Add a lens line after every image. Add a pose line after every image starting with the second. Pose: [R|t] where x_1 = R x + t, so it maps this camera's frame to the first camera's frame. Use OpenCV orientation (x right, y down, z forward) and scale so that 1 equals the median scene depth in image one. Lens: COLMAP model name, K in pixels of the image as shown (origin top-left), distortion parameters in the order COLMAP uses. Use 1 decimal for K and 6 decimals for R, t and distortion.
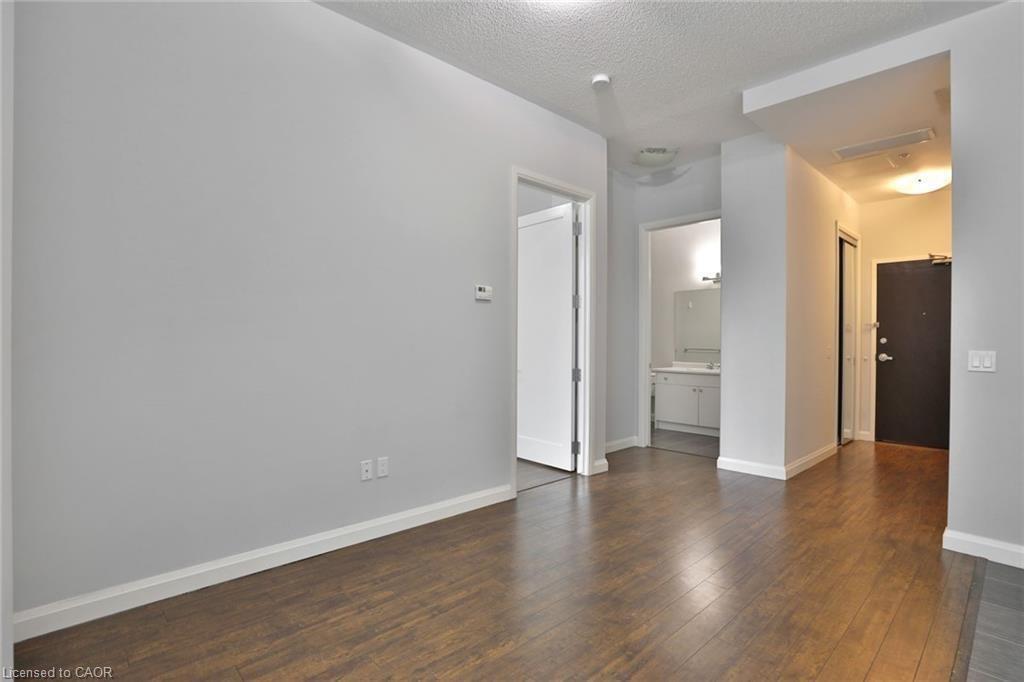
lens RADIAL K [[494.1, 0, 512.0], [0, 494.1, 341.0], [0, 0, 1]] dist [-0.022959, 0.000246]
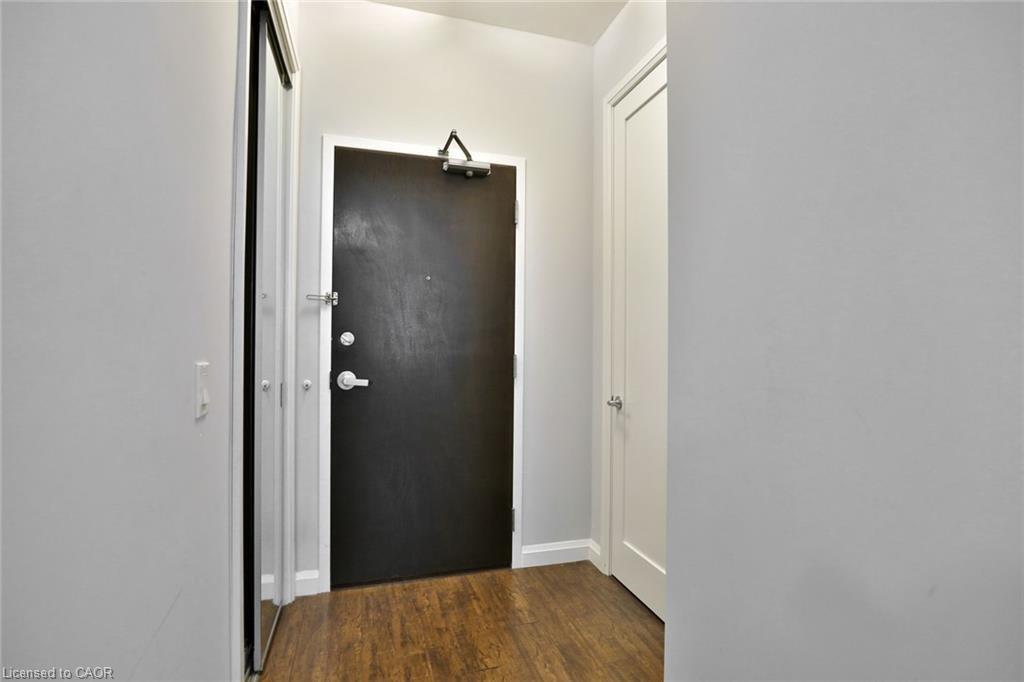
lens RADIAL K [[494.1, 0, 512.0], [0, 494.1, 341.0], [0, 0, 1]] dist [-0.022959, 0.000246]
pose [[0.462222, -0.026284, 0.886375, 0.457883], [-0.020557, 0.998974, 0.040343, -0.017886], [-0.886526, -0.036868, 0.461208, 0.683260]]
